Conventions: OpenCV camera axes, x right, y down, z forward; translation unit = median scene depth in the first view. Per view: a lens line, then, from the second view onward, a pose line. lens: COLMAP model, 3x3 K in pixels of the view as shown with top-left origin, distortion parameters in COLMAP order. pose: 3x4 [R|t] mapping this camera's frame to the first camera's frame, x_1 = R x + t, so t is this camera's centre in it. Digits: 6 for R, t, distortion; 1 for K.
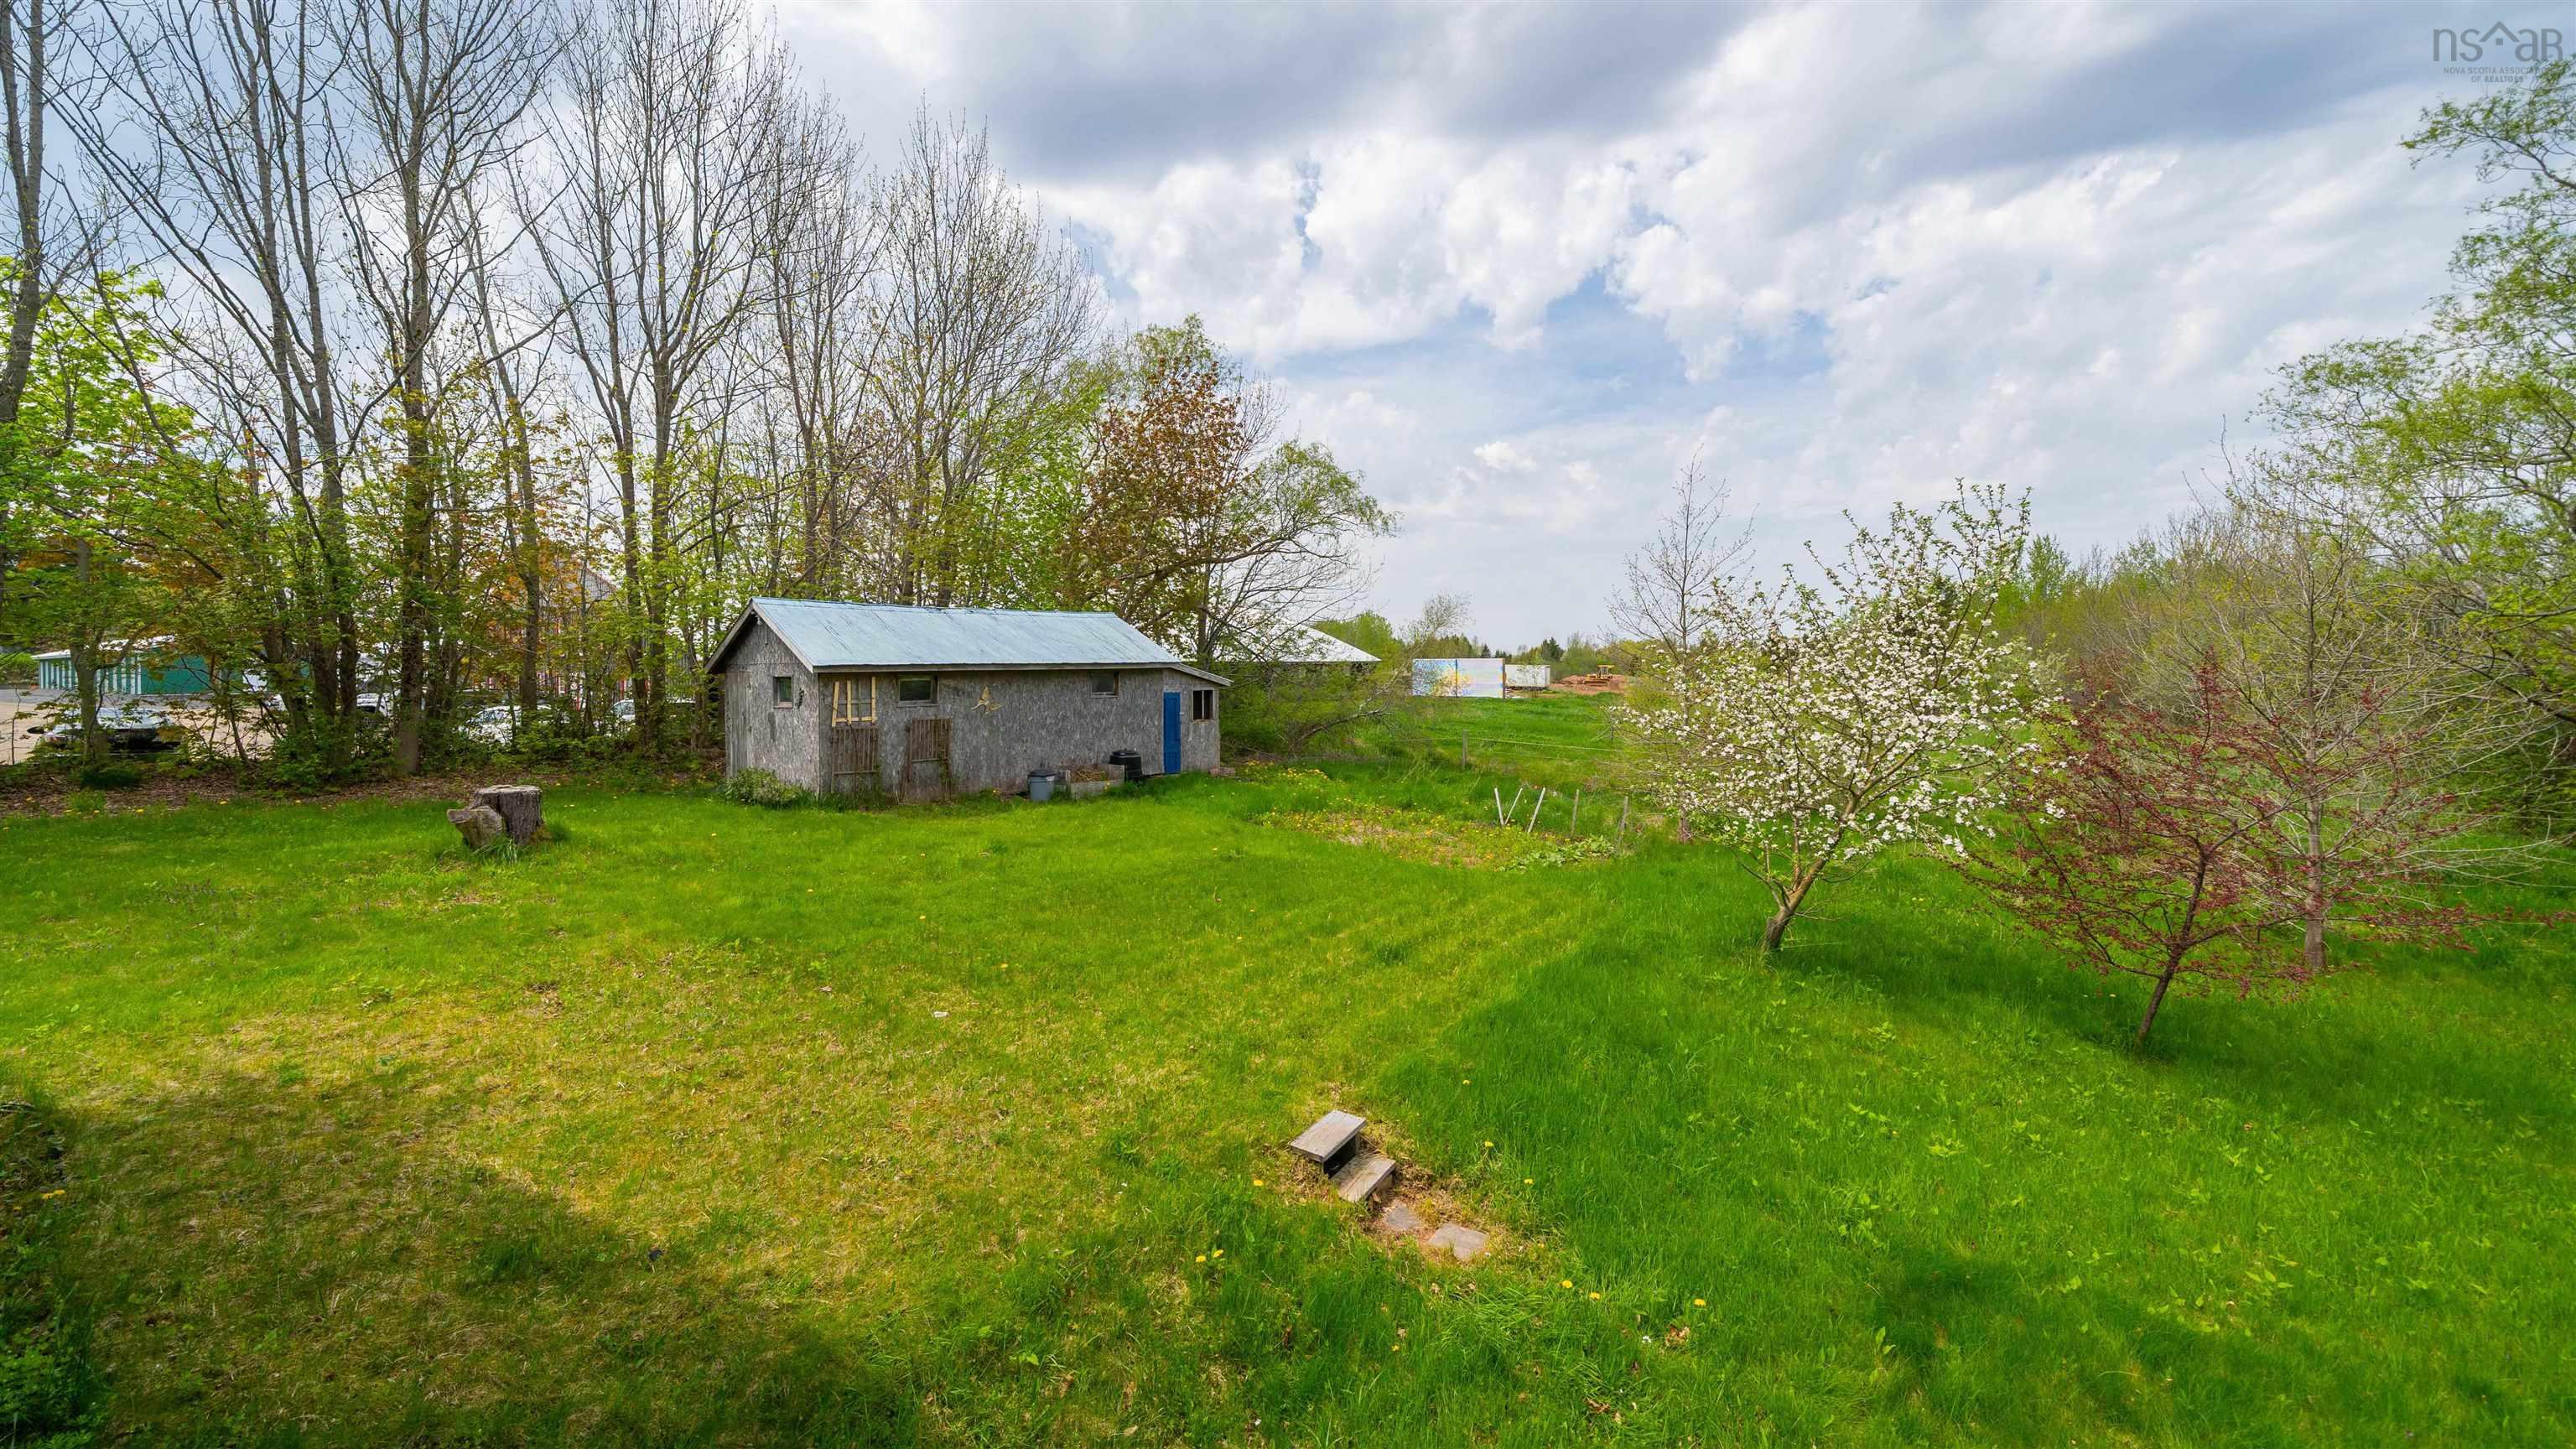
lens RADIAL K [[903.2, 0, 1282.2], [0, 903.2, 730.2], [0, 0, 1]] dist [-0.002307, -0.000139]
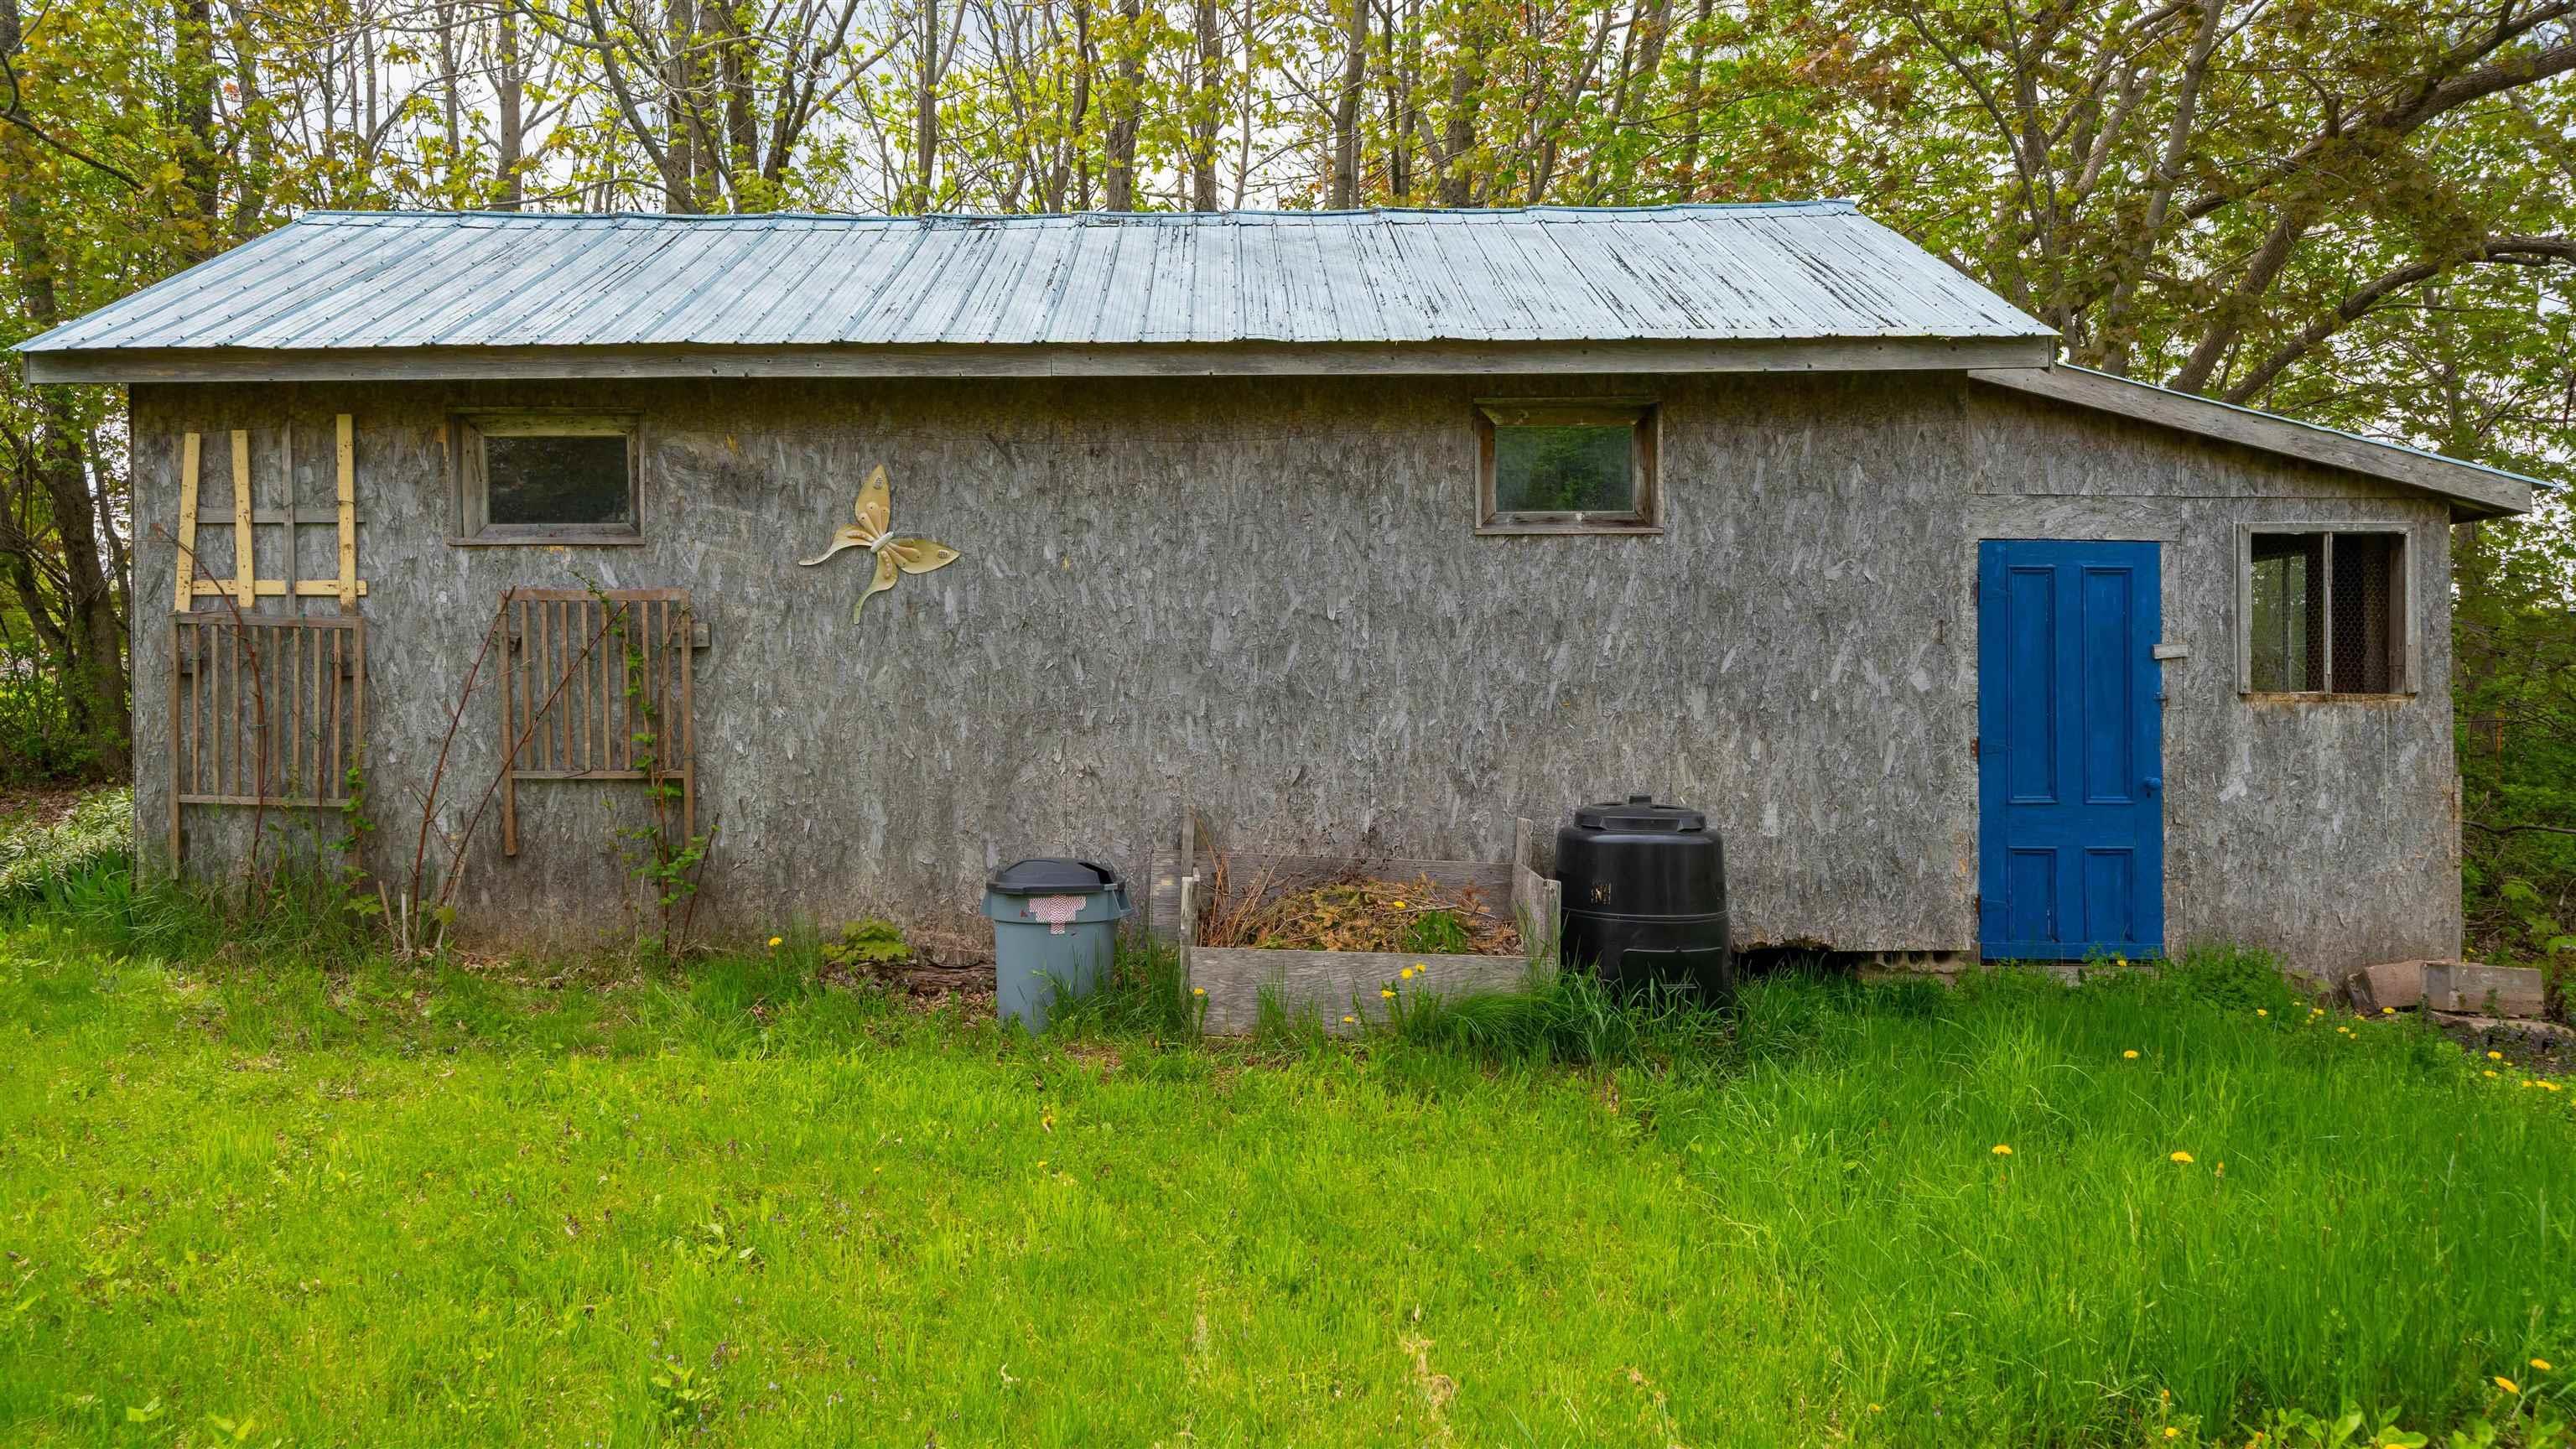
lens RADIAL K [[1787.2, 0, 1288.4], [0, 1787.2, 734.9], [0, 0, 1]] dist [-0.000541, -0.000517]
pose [[0.652123, 0.020623, -0.757832, 0.067139], [-0.053143, 0.998414, -0.018560, 0.019346], [0.756248, 0.052377, 0.652185, 0.771907]]
